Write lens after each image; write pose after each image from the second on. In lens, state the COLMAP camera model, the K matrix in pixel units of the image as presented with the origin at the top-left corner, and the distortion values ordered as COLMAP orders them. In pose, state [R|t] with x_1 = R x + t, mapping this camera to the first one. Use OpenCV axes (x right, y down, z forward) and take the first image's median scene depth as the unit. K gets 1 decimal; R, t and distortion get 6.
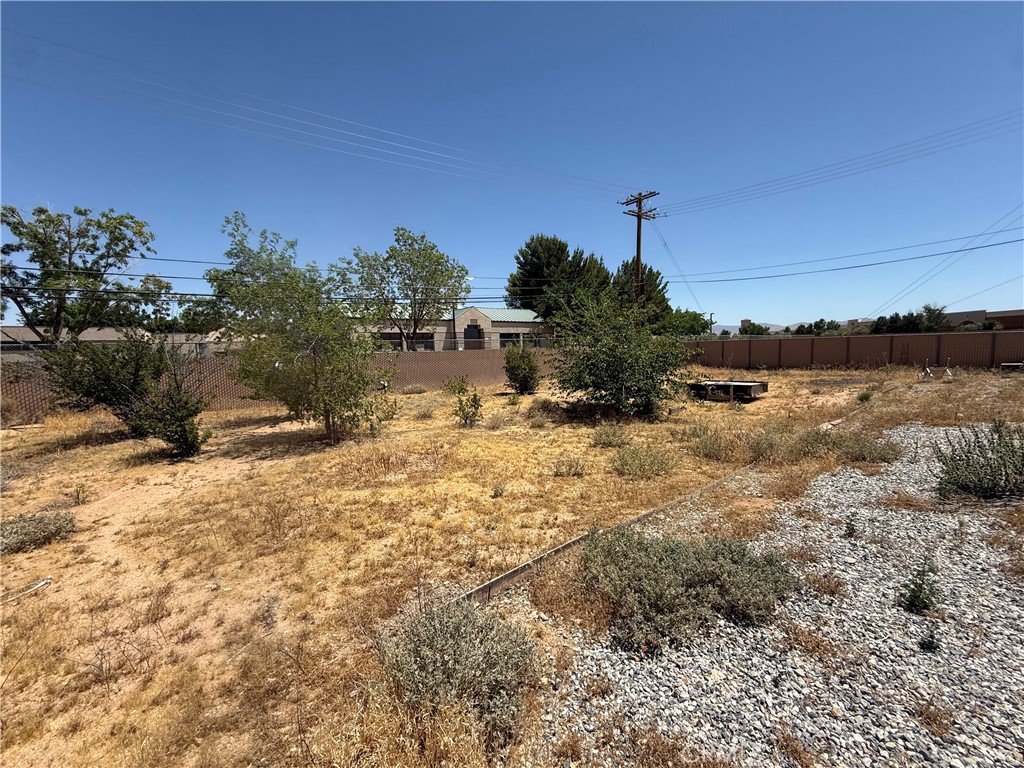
lens RADIAL K [[410.6, 0, 509.3], [0, 410.6, 385.4], [0, 0, 1]] dist [0.009932, -0.000235]
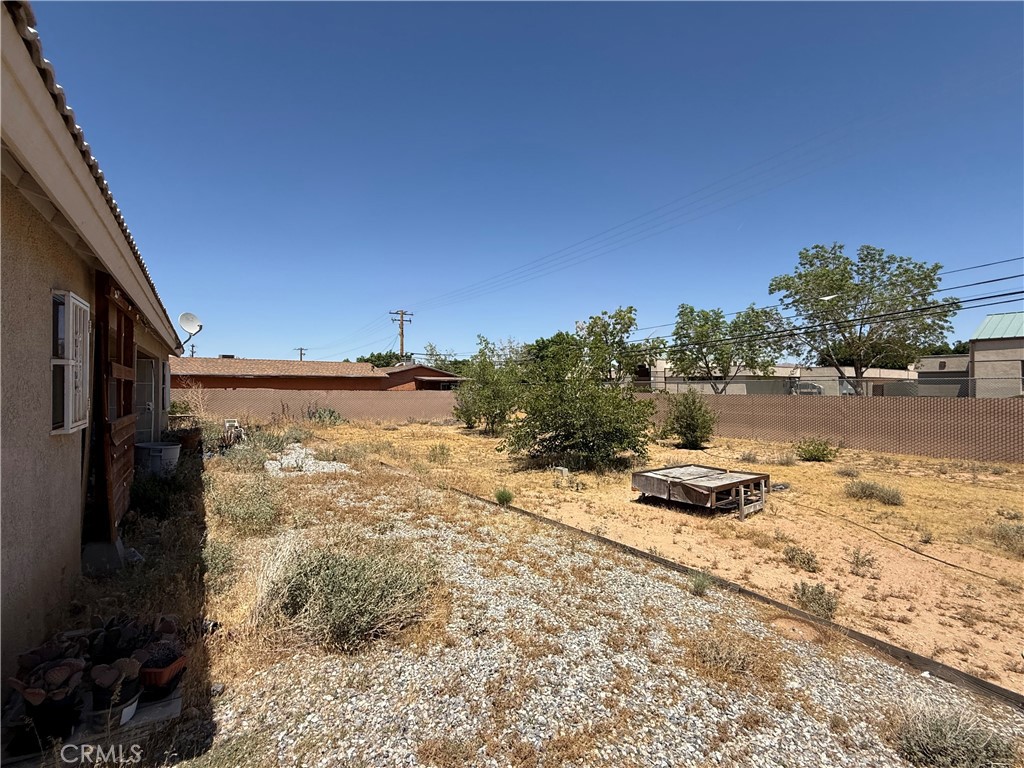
lens RADIAL K [[445.6, 0, 512.0], [0, 445.6, 384.0], [0, 0, 1]] dist [-0.001323, -0.000095]
pose [[-0.044954, 0.023422, -0.998714, 0.330338], [-0.088529, 0.995698, 0.027336, -0.034698], [0.995059, 0.089644, -0.042687, 0.217355]]
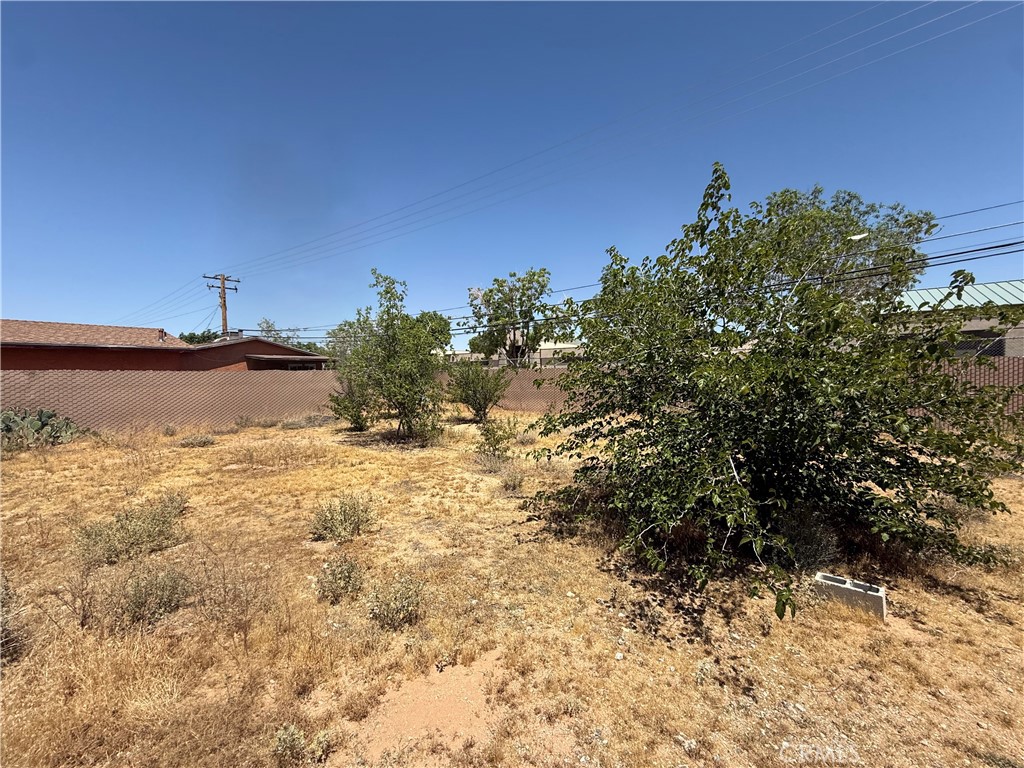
lens RADIAL K [[410.6, 0, 509.3], [0, 410.6, 385.4], [0, 0, 1]] dist [0.009932, -0.000235]
pose [[0.304606, 0.053850, -0.950955, 0.146082], [-0.075174, 0.996645, 0.032357, -0.015899], [0.949507, 0.061631, 0.307632, 0.168139]]
